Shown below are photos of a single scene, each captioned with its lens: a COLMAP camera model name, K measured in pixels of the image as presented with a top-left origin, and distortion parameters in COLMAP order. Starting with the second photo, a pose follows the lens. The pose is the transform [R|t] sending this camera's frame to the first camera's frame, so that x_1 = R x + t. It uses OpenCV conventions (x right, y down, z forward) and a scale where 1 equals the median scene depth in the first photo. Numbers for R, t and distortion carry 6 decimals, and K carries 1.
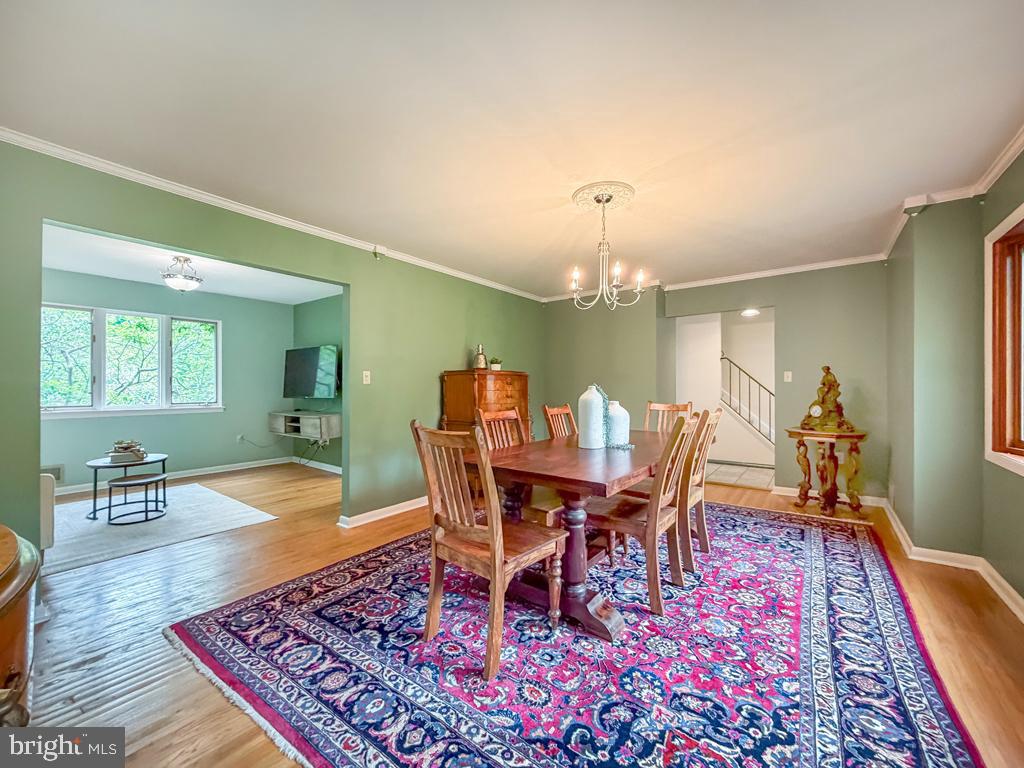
lens RADIAL K [[411.6, 0, 520.3], [0, 411.6, 382.4], [0, 0, 1]] dist [-0.003890, 0.000445]
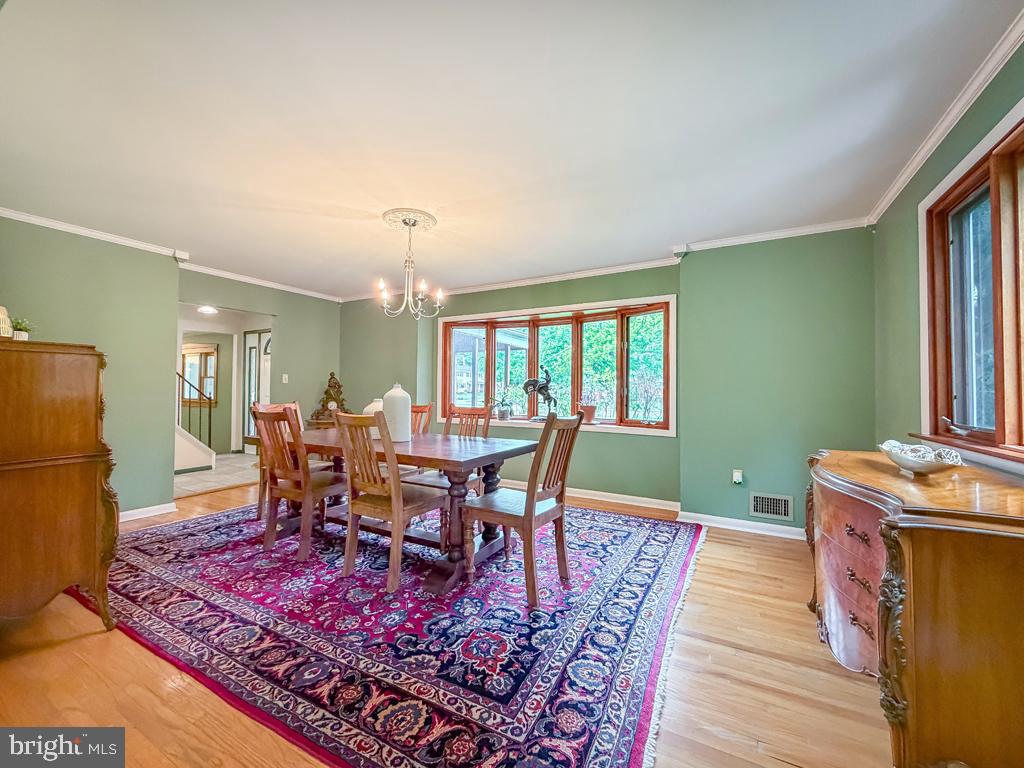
lens RADIAL K [[411.6, 0, 508.3], [0, 411.6, 383.4], [0, 0, 1]] dist [-0.003890, 0.000445]
pose [[-0.118529, 0.019006, 0.992769, -1.296569], [-0.008033, 0.999766, -0.020099, 0.041627], [-0.992918, -0.010357, -0.118348, 1.173381]]
